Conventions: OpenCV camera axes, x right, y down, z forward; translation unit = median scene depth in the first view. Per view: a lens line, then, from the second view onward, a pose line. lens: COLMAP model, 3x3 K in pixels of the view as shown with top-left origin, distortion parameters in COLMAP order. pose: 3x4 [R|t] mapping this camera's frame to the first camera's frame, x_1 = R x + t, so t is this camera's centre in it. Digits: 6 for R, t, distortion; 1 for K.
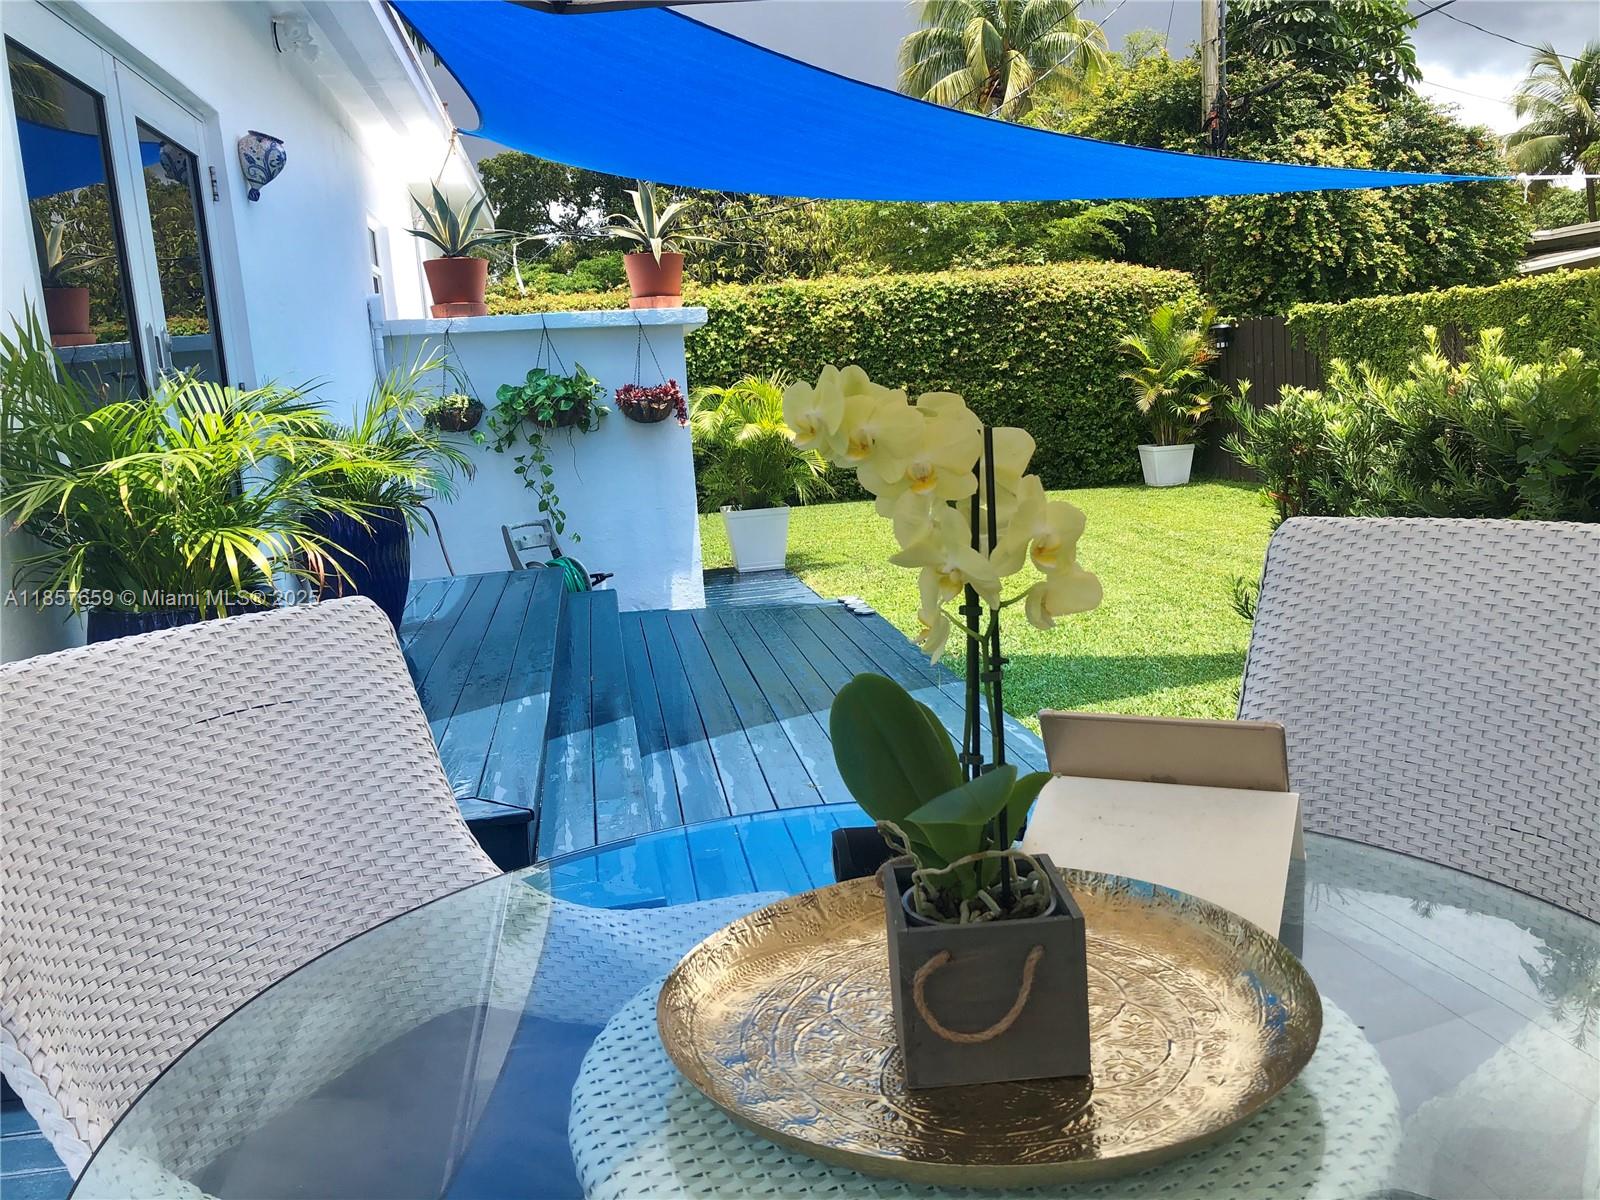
lens RADIAL K [[1315.7, 0, 779.1], [0, 1315.7, 598.4], [0, 0, 1]] dist [0.034162, -0.044842]
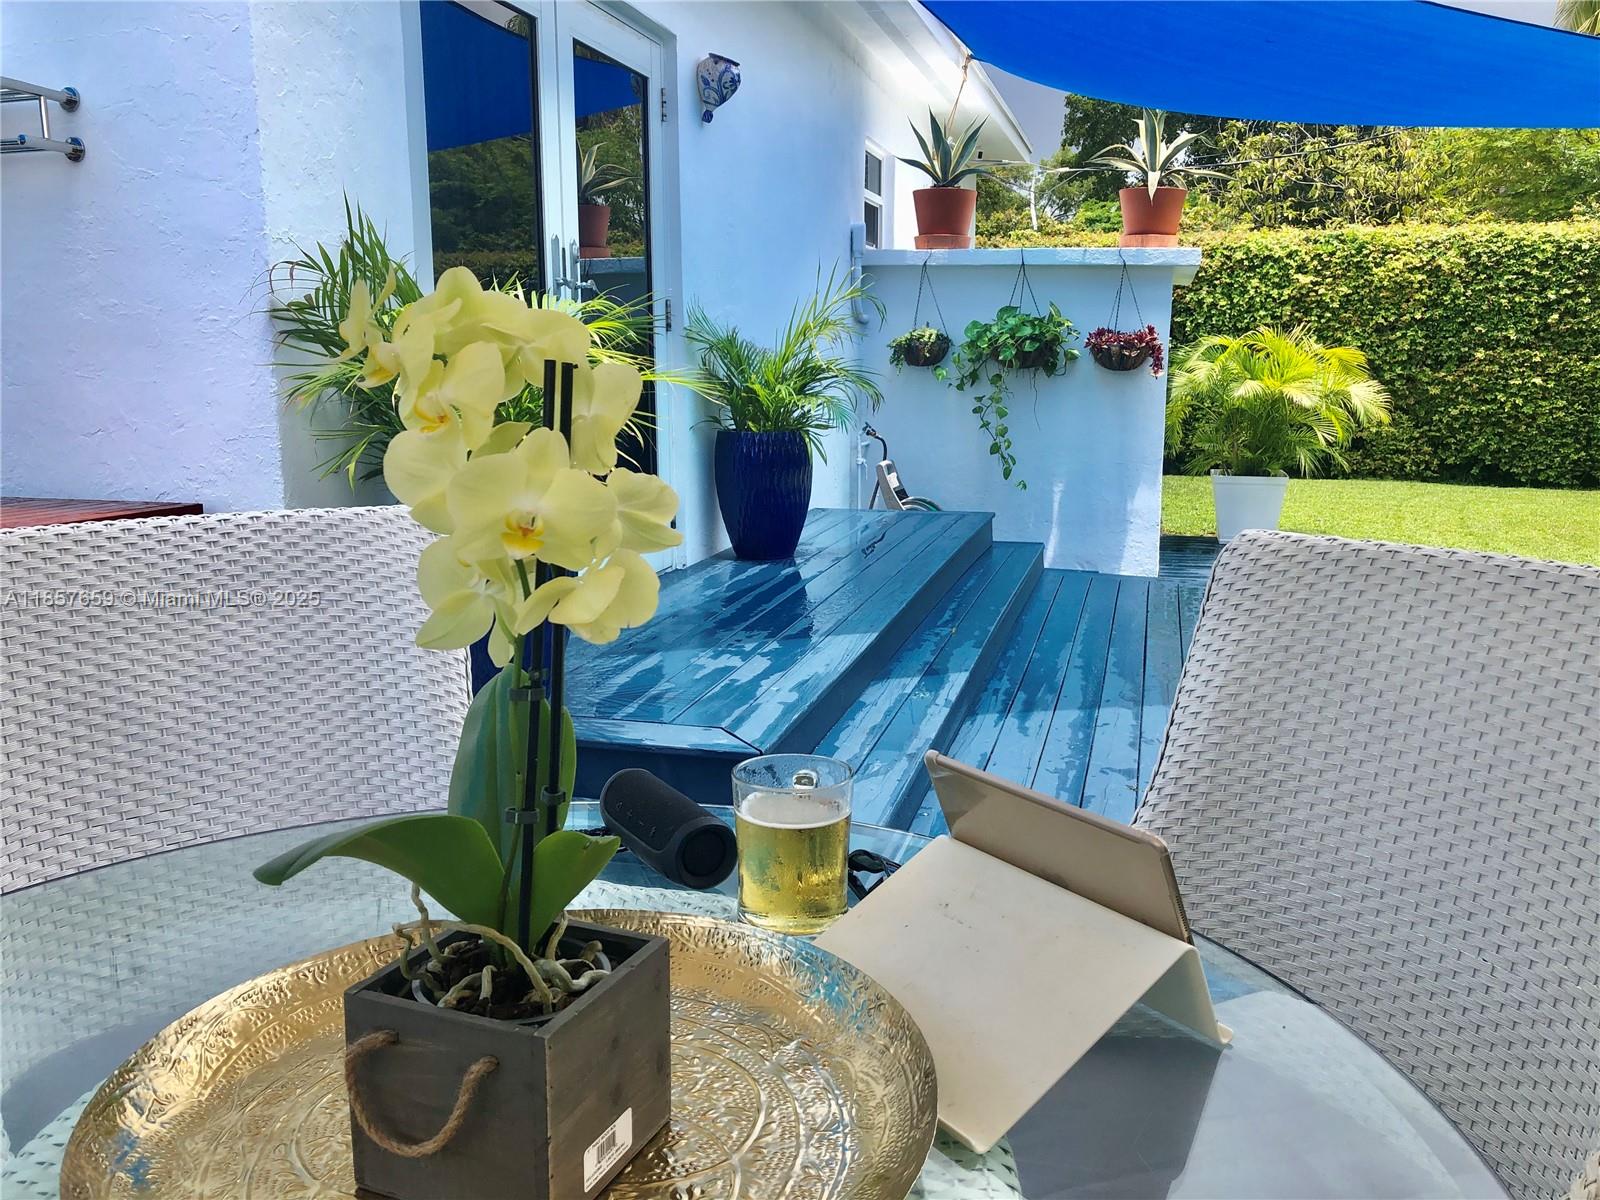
lens RADIAL K [[1315.7, 0, 779.1], [0, 1315.7, 598.4], [0, 0, 1]] dist [0.034162, -0.044842]
pose [[0.909722, 0.145233, -0.388990, 0.038443], [-0.128628, 0.989321, 0.068553, -0.004083], [0.394792, -0.012329, 0.918688, 0.025544]]
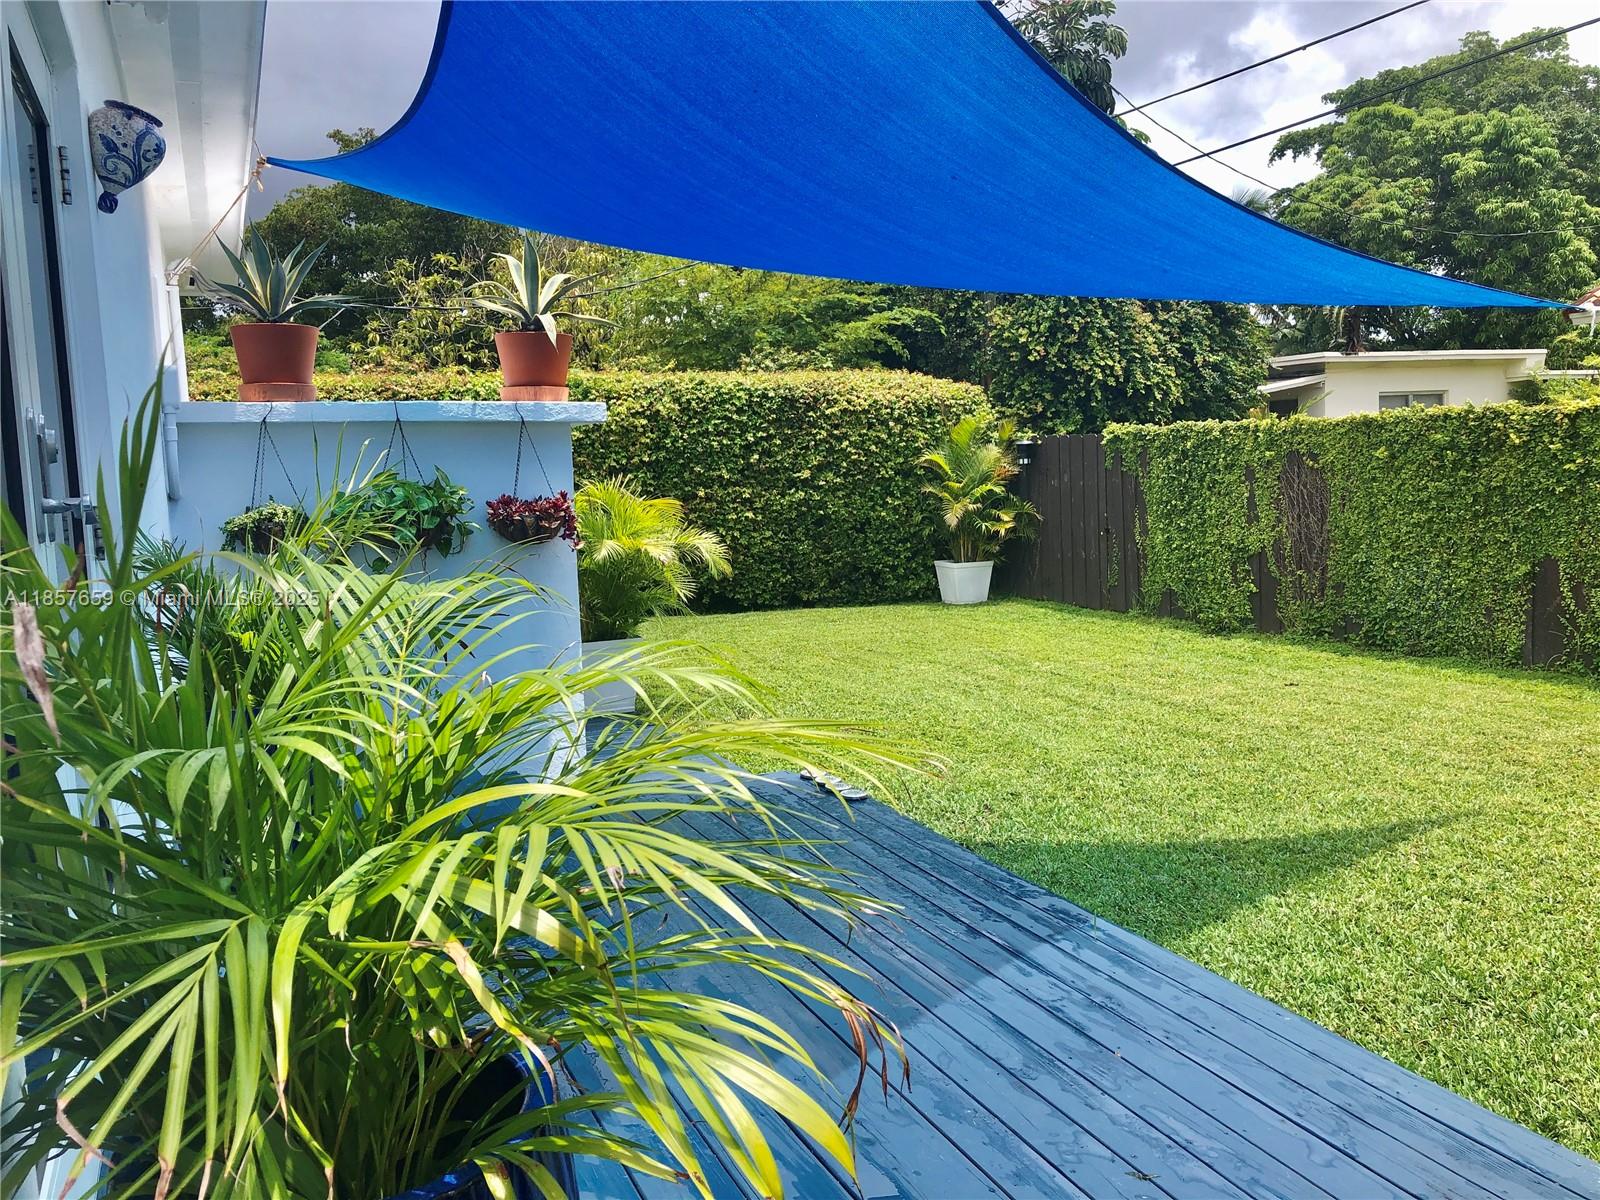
lens RADIAL K [[1295.8, 0, 767.1], [0, 1295.8, 595.8], [0, 0, 1]] dist [0.248494, -0.554035]
pose [[0.967241, 0.011734, 0.253589, -0.089901], [0.005694, 0.997677, -0.067882, -0.027853], [-0.253797, 0.067102, 0.964927, 0.120361]]
